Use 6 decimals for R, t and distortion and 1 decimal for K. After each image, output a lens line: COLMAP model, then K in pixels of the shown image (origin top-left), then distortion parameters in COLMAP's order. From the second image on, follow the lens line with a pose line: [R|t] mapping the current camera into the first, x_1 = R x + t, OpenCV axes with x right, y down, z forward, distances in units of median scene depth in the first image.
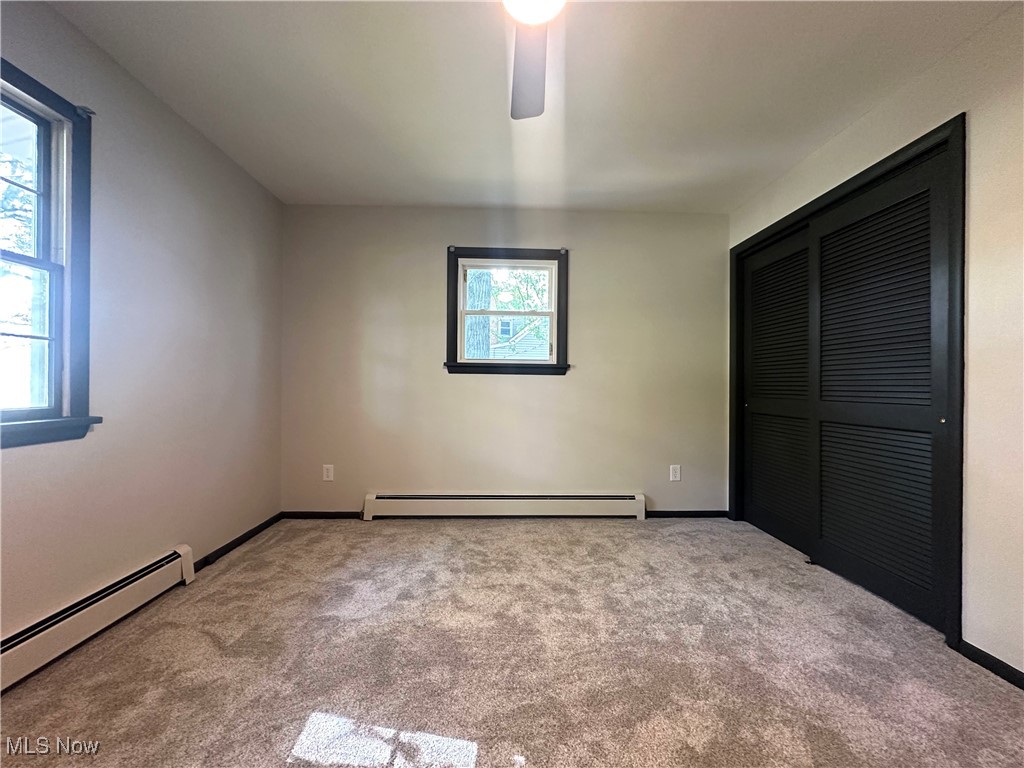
lens RADIAL K [[413.6, 0, 513.8], [0, 413.6, 388.0], [0, 0, 1]] dist [-0.000927, 0.000129]
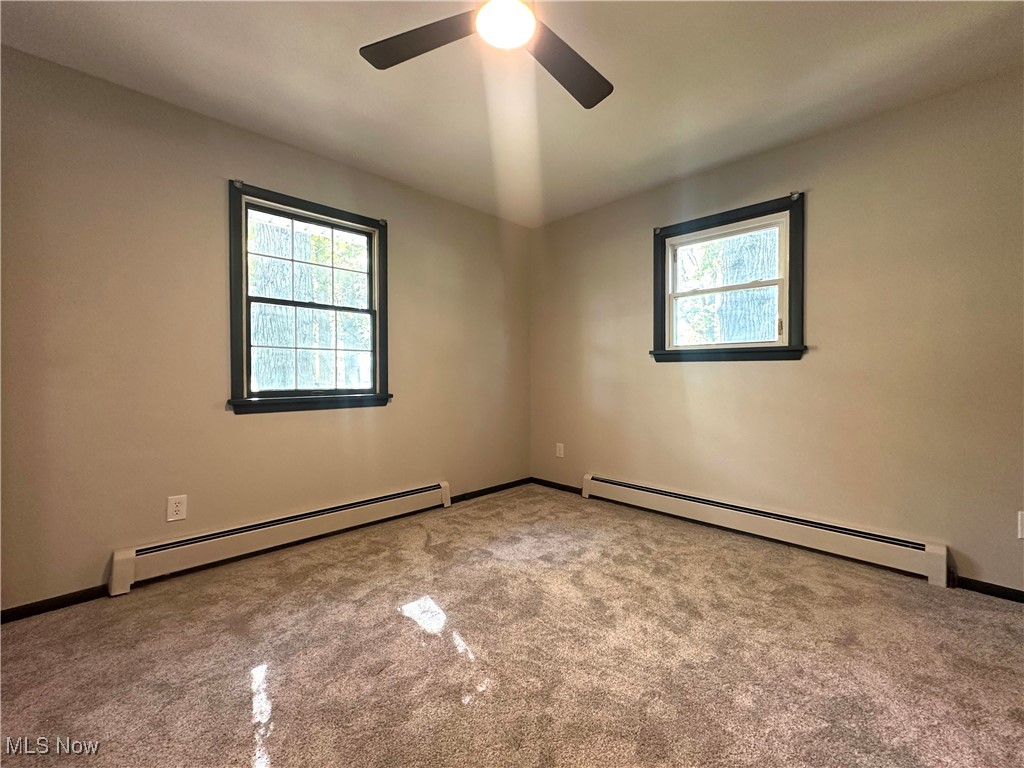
lens RADIAL K [[429.2, 0, 507.4], [0, 429.2, 386.1], [0, 0, 1]] dist [-0.002055, 0.000121]
pose [[0.670907, 0.012188, -0.741442, 0.445861], [0.001049, 0.999848, 0.017384, 0.002997], [0.741541, -0.012441, 0.670792, 0.101401]]
